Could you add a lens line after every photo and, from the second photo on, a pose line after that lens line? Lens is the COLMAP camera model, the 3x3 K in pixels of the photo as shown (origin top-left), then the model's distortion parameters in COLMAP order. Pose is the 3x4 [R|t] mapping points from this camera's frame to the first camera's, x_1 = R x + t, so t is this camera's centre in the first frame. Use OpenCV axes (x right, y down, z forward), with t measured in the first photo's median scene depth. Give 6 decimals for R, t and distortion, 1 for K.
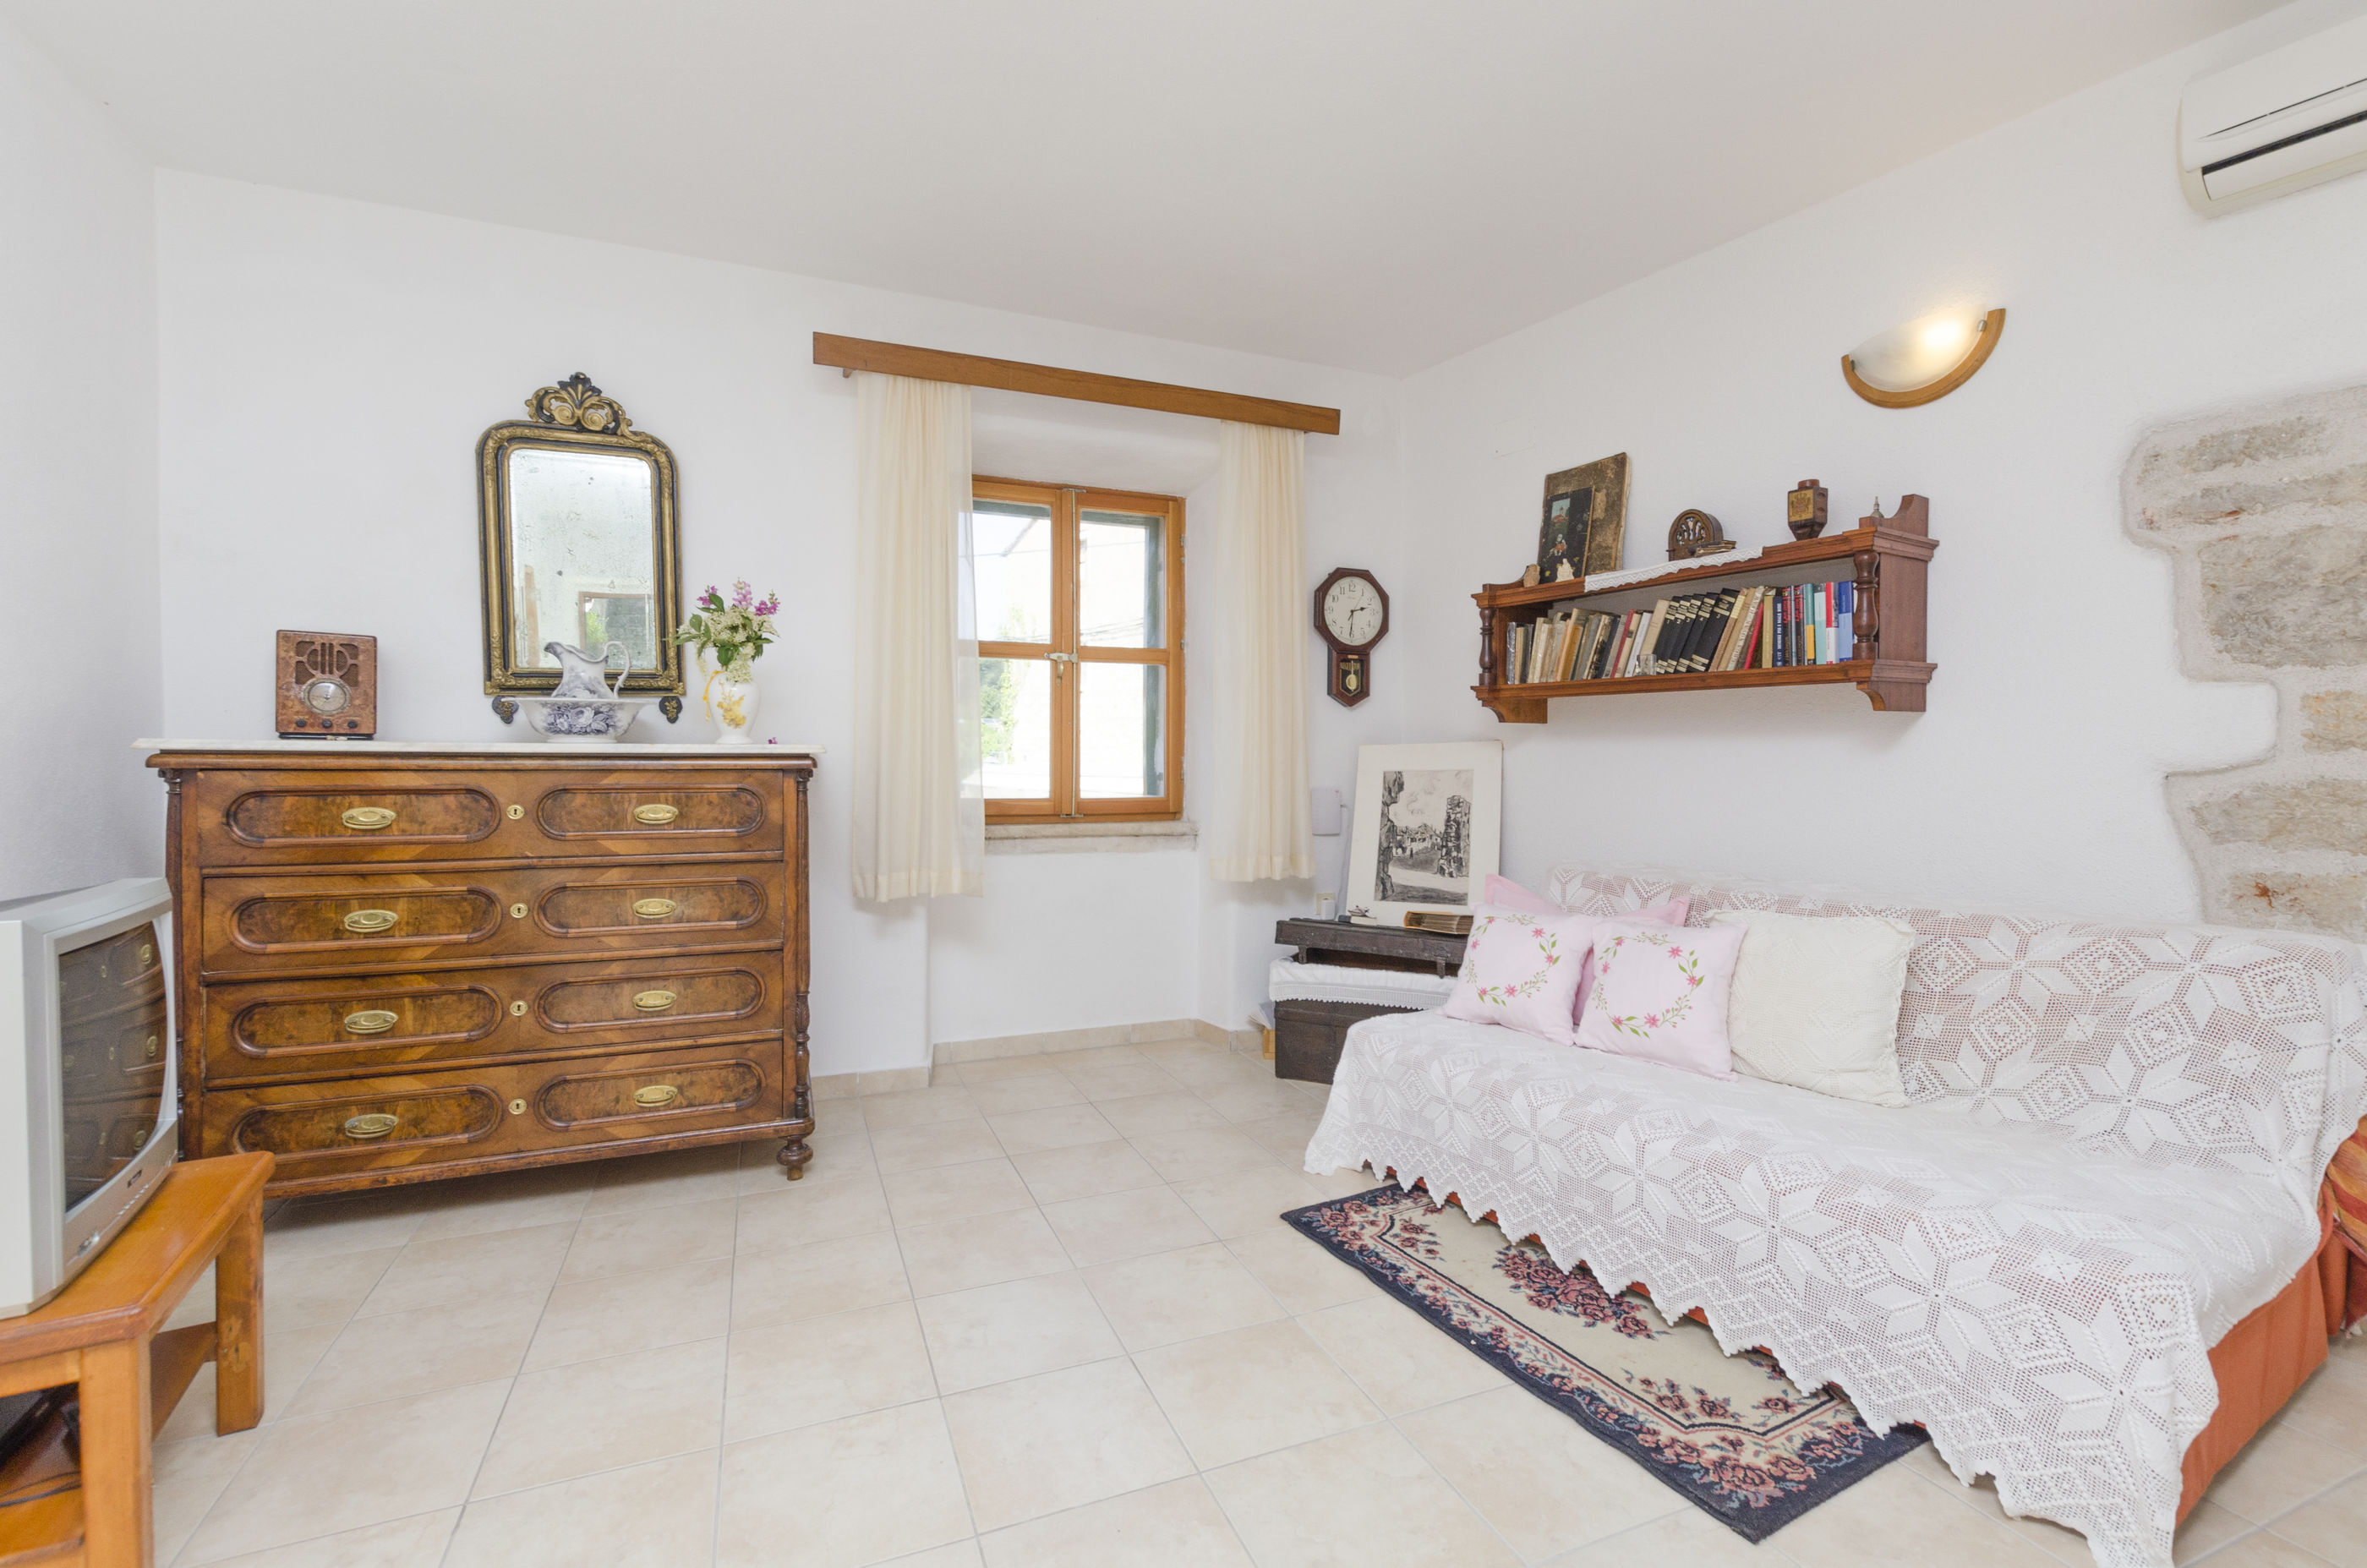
lens RADIAL K [[1034.5, 0, 1189.3], [0, 1034.5, 771.8], [0, 0, 1]] dist [0.014634, -0.007361]
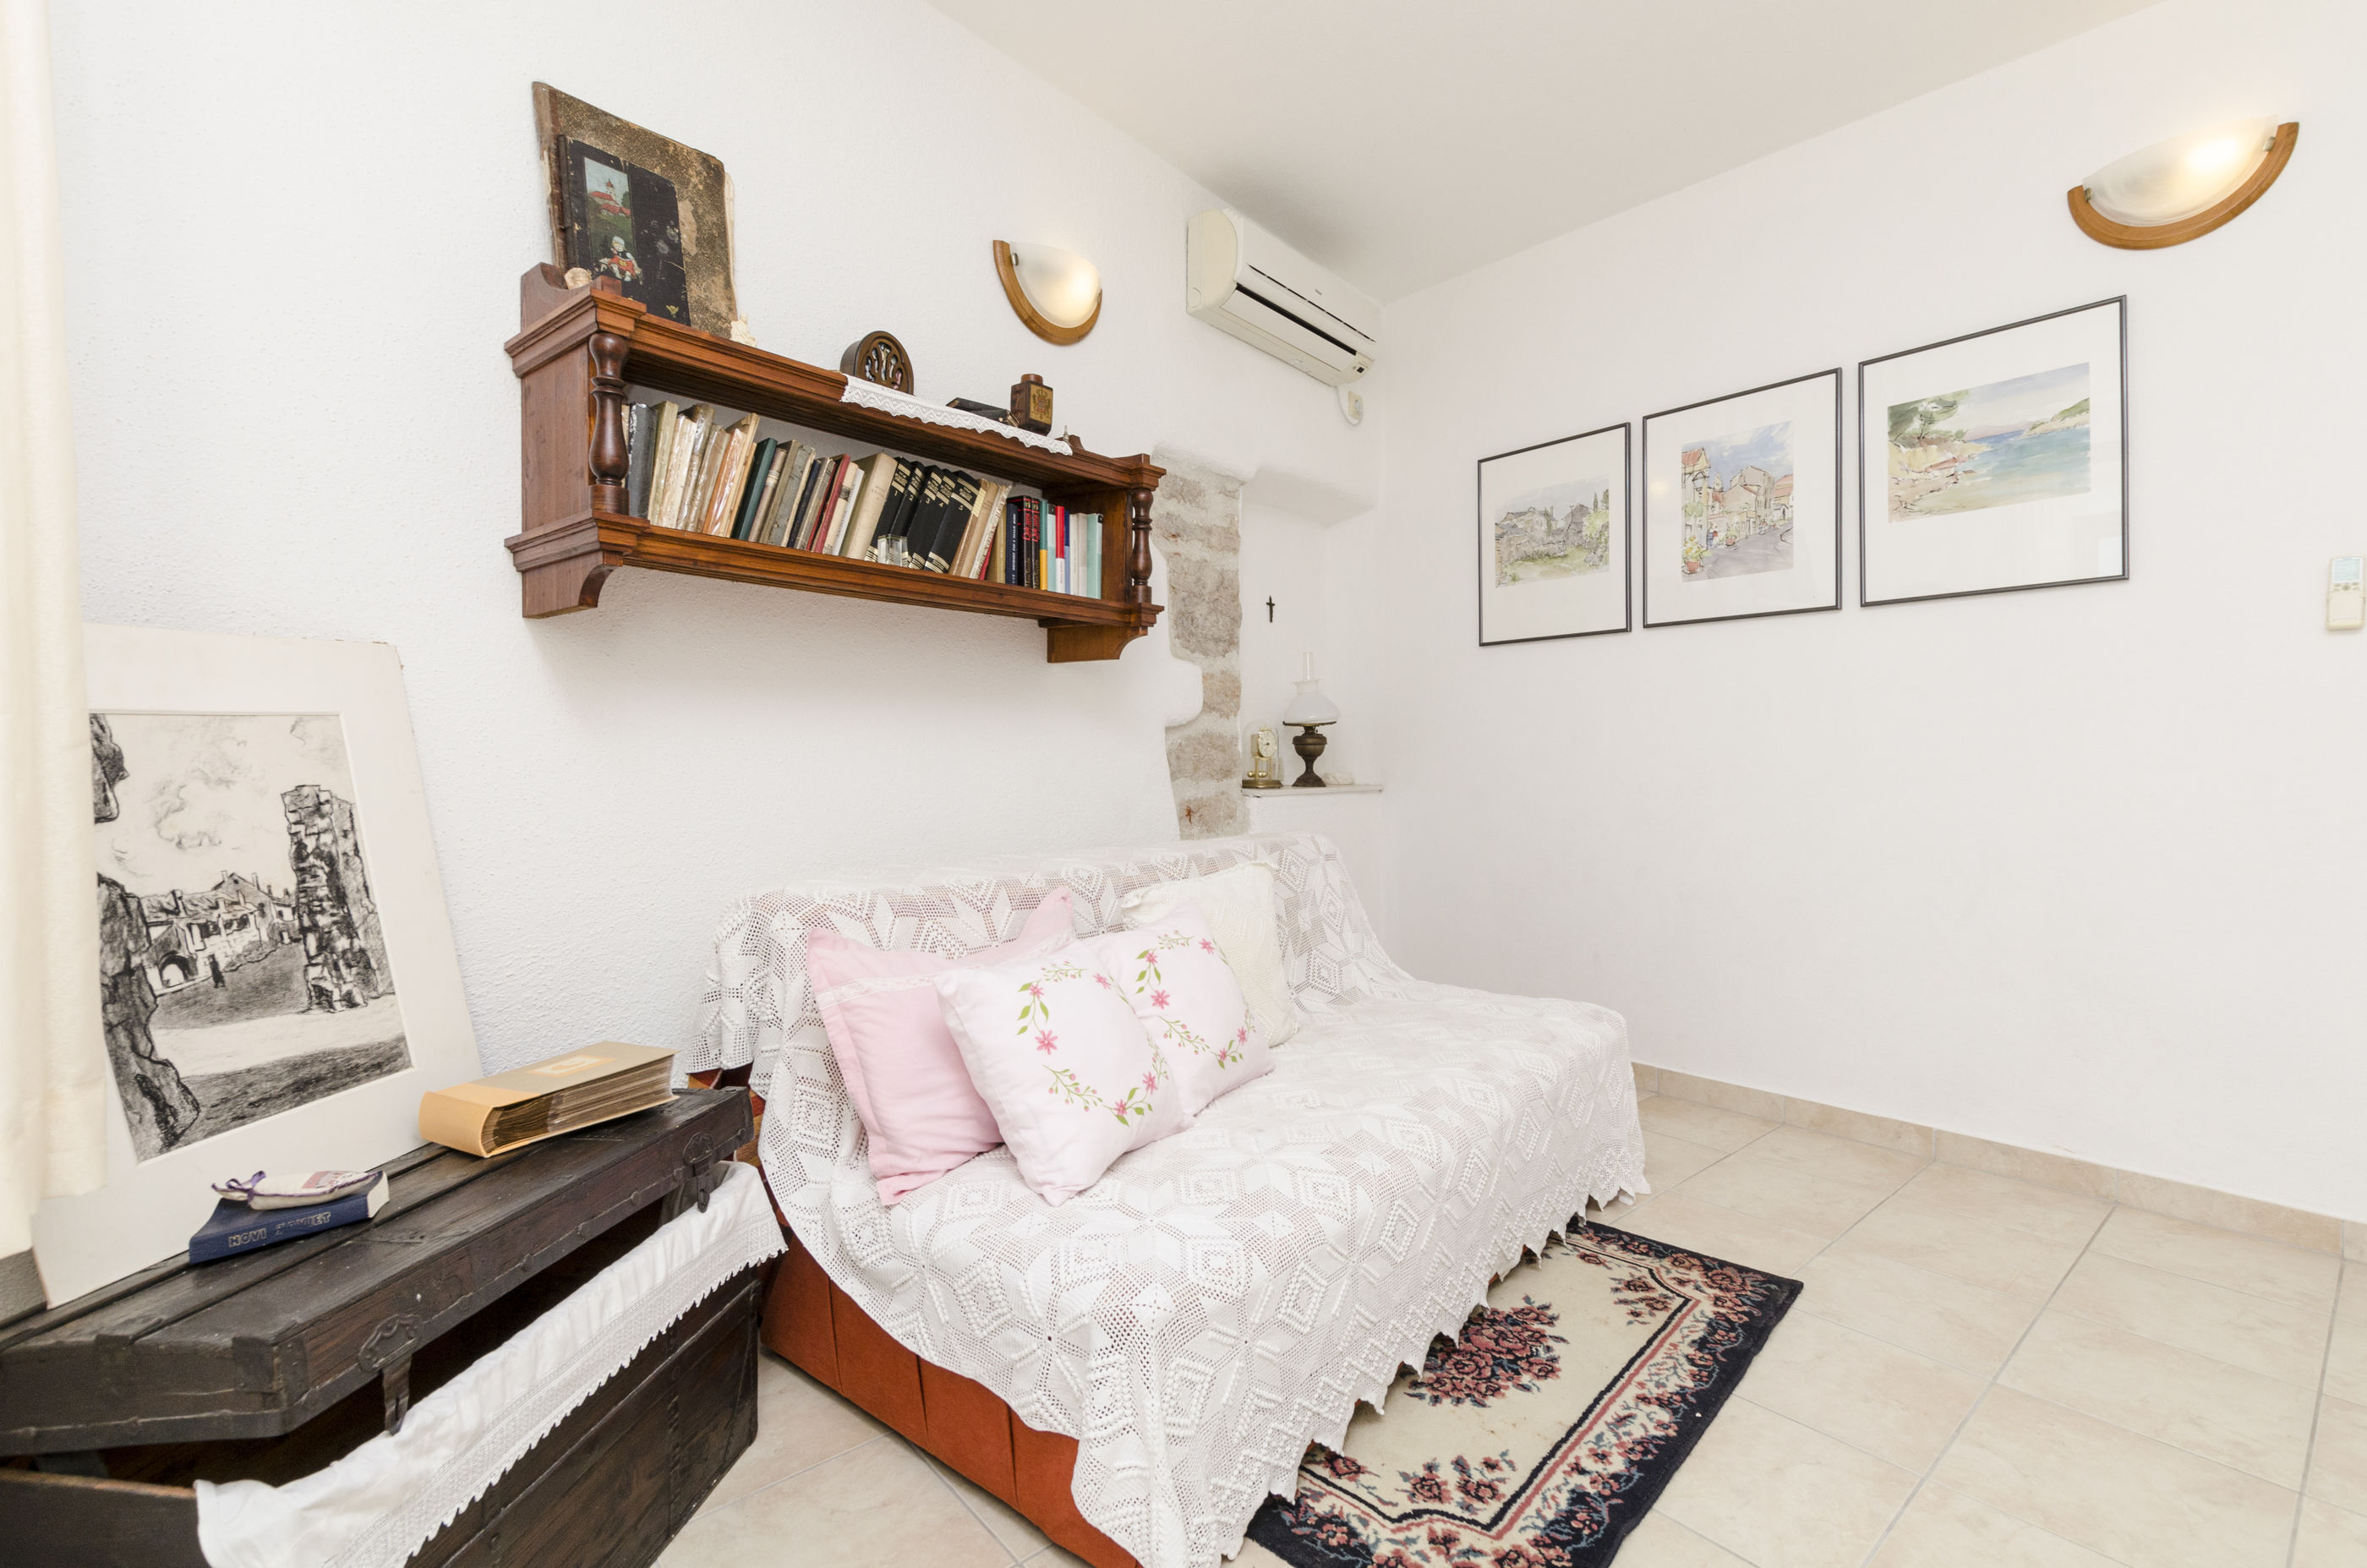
lens RADIAL K [[1064.9, 0, 1193.3], [0, 1064.9, 774.1], [0, 0, 1]] dist [-0.002520, -0.000715]
pose [[-0.307977, -0.019422, 0.951195, -0.271937], [0.017343, 0.999511, 0.026023, 0.021122], [-0.951236, 0.024512, -0.307490, 1.171515]]
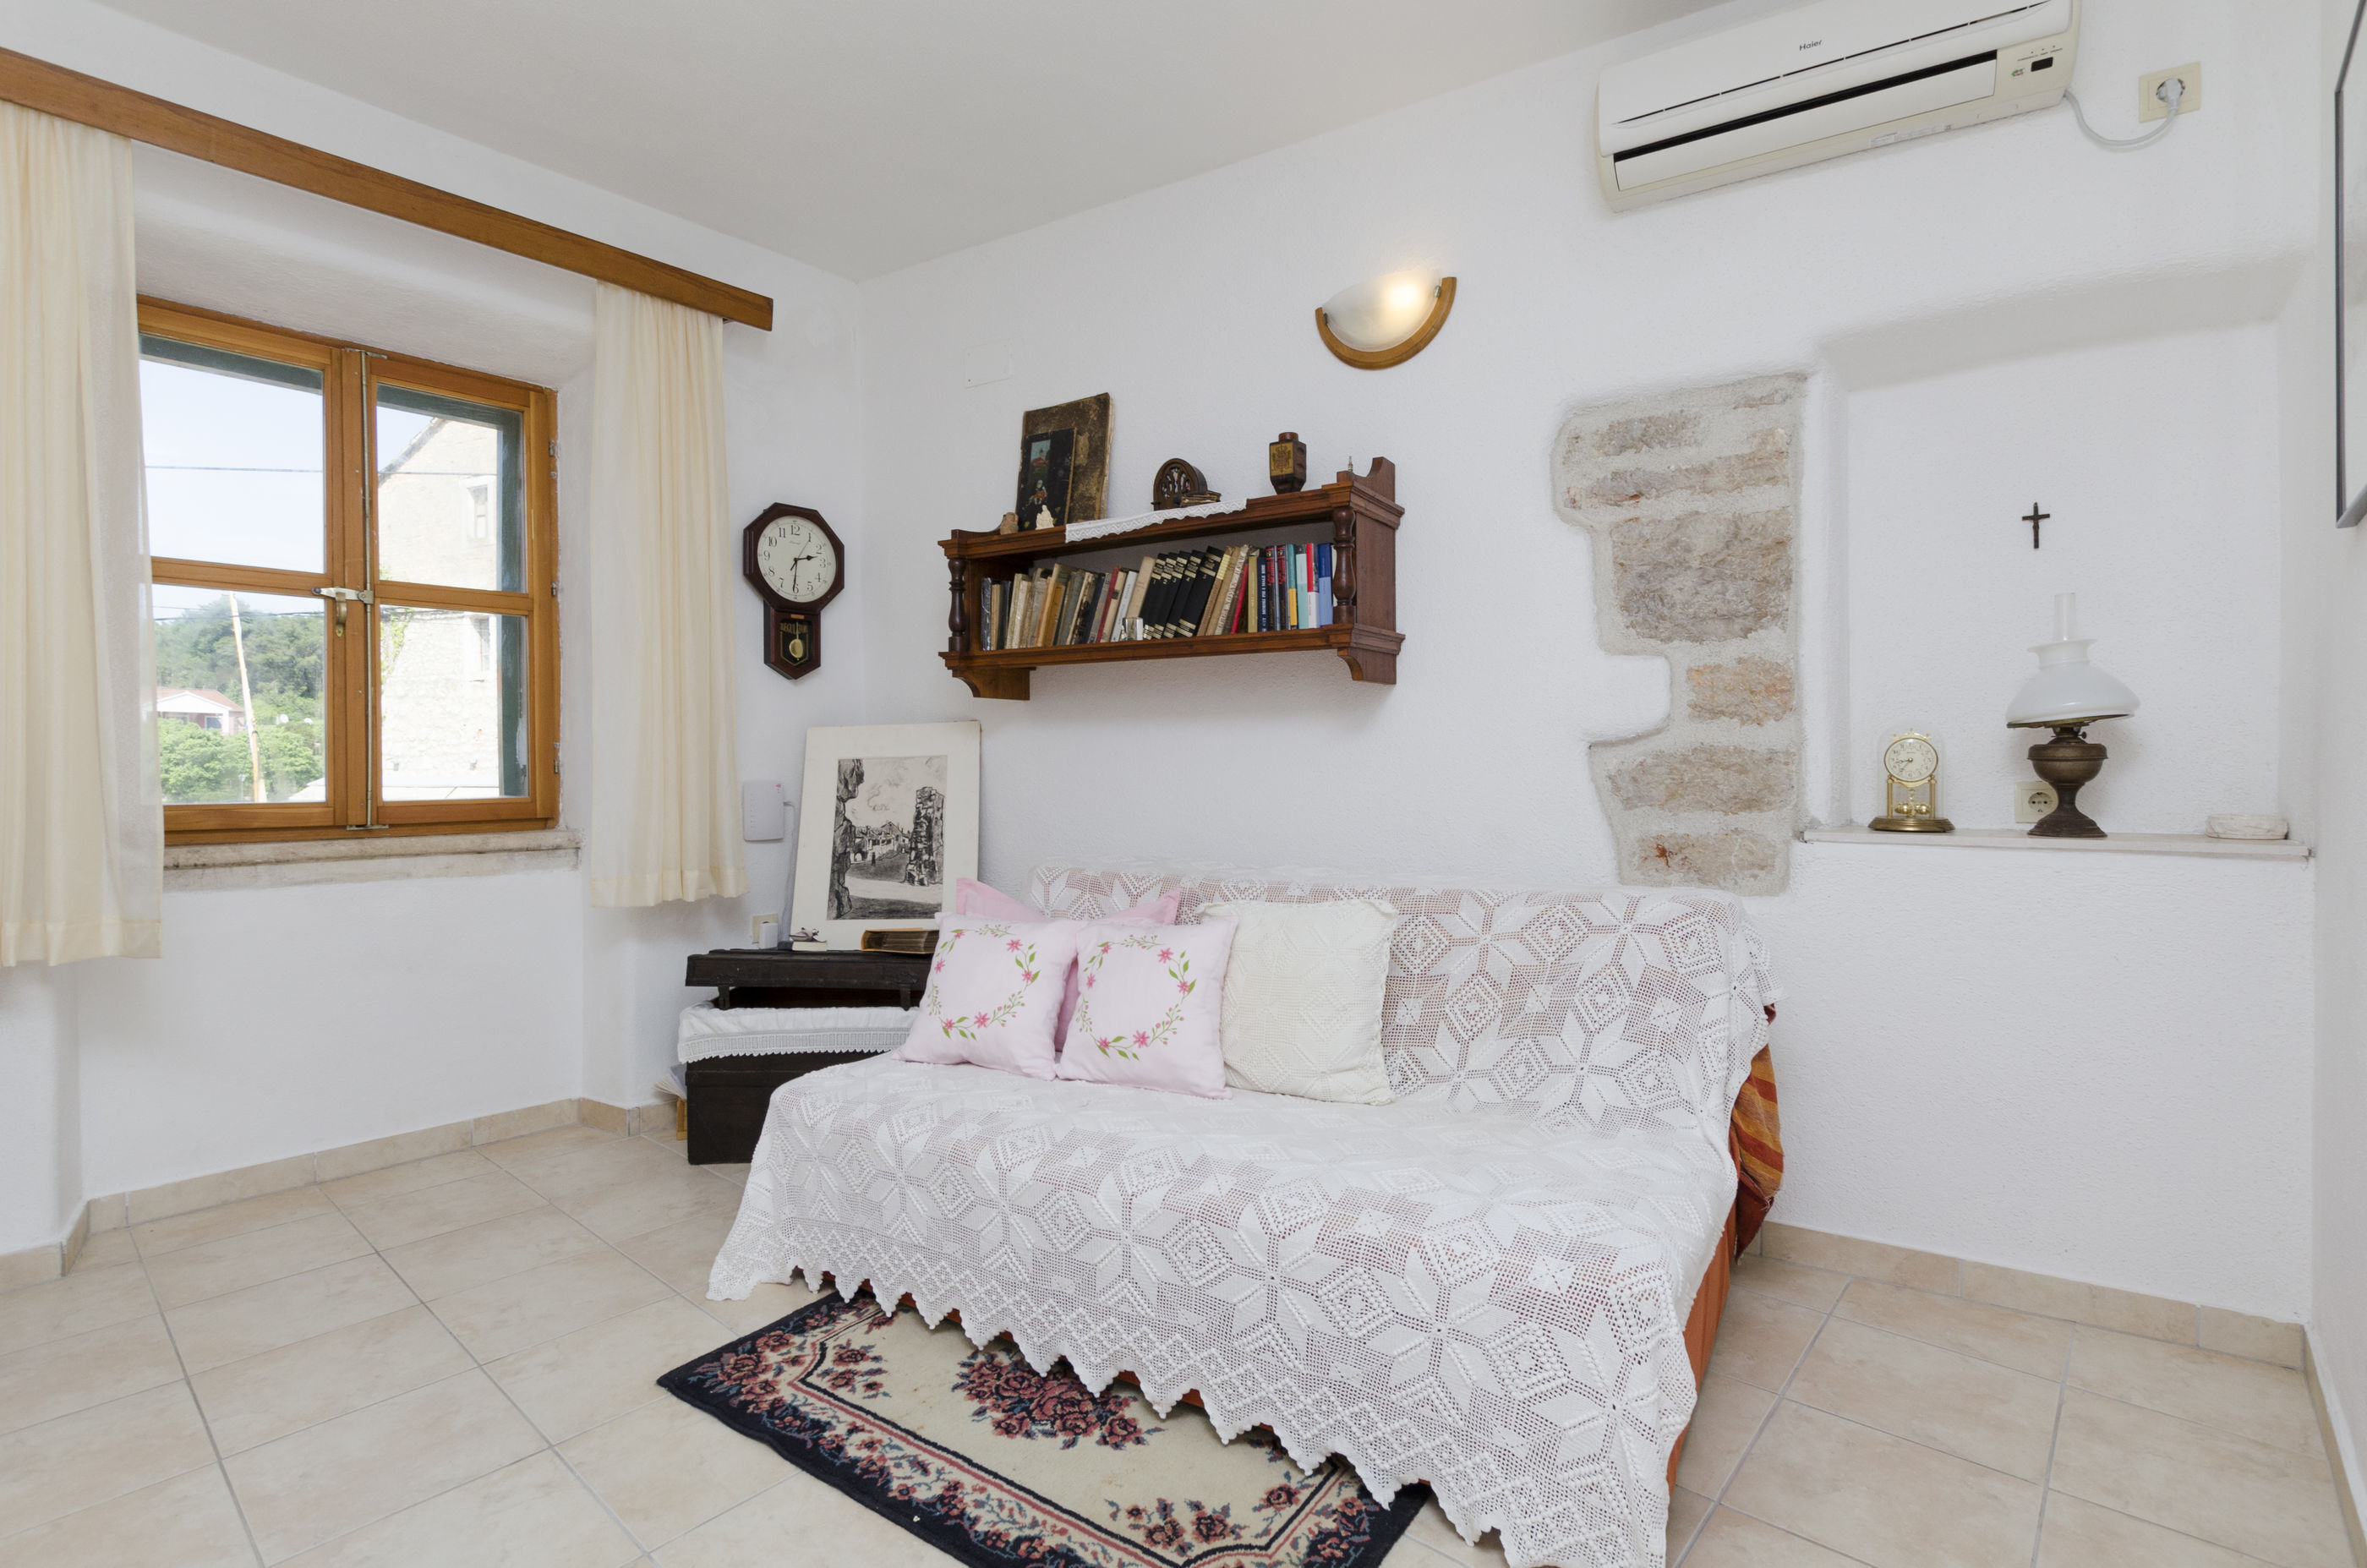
lens RADIAL K [[1104.7, 0, 1187.1], [0, 1104.7, 773.5], [0, 0, 1]] dist [0.001160, 0.000581]
pose [[0.898704, -0.011617, 0.438402, 0.080785], [0.014009, 0.999899, -0.002223, 0.024458], [-0.438332, 0.008139, 0.898776, 0.160264]]
